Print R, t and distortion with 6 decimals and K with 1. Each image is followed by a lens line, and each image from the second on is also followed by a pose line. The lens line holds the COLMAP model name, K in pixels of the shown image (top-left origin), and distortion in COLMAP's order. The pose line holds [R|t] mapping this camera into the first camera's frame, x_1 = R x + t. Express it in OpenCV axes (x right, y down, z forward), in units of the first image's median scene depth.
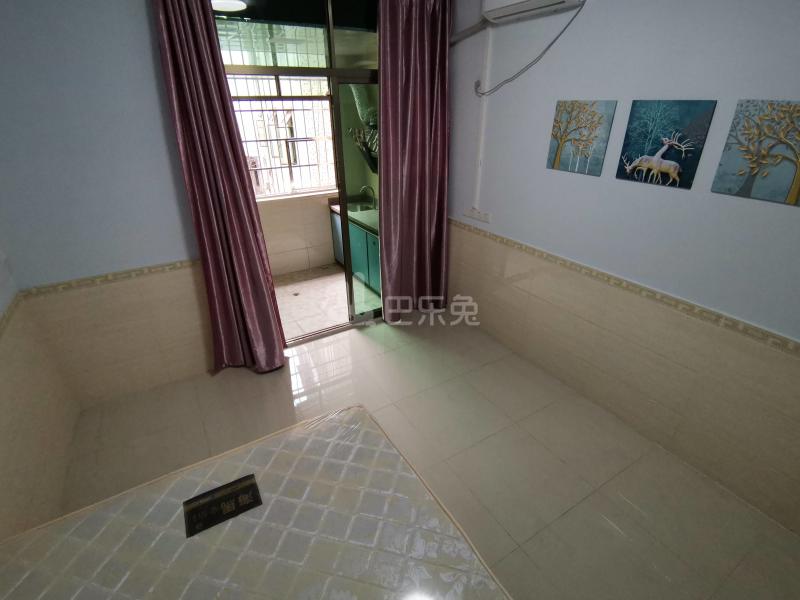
lens RADIAL K [[393.5, 0, 400.0], [0, 393.5, 300.0], [0, 0, 1]] dist [0.051299, -0.038346]
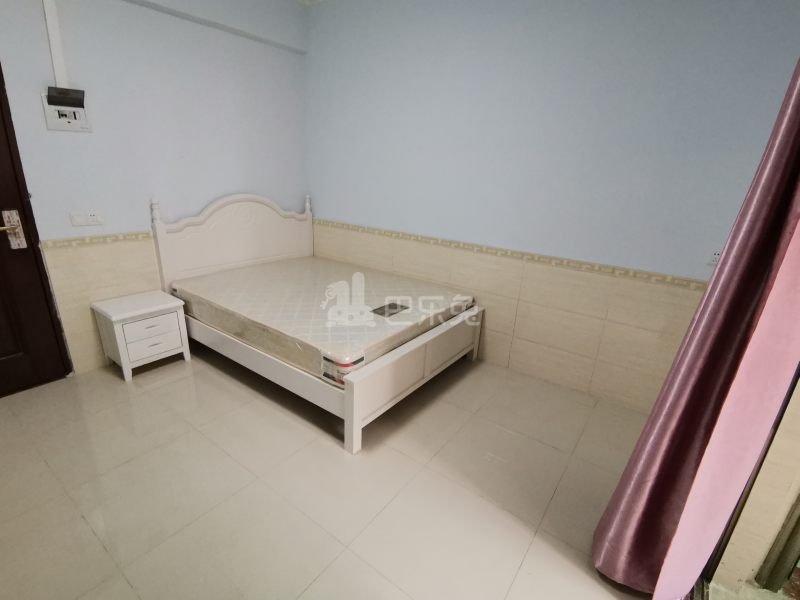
lens RADIAL K [[393.5, 0, 400.0], [0, 393.5, 300.0], [0, 0, 1]] dist [0.051299, -0.038346]
pose [[-0.915332, 0.089670, -0.392590, 0.151585], [-0.223185, 0.698511, 0.679905, -0.538818], [0.335195, 0.709959, -0.619356, 1.483597]]
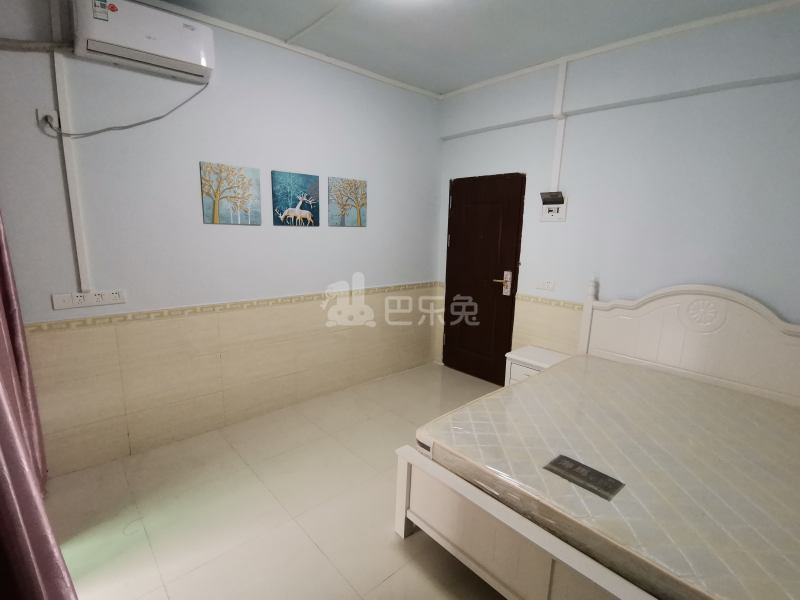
lens RADIAL K [[393.5, 0, 400.0], [0, 393.5, 300.0], [0, 0, 1]] dist [0.051299, -0.038346]
pose [[-0.188318, -0.177890, 0.965863, -0.905345], [0.422201, 0.873282, 0.243157, -0.249971], [-0.886726, 0.453579, -0.089349, 0.922997]]
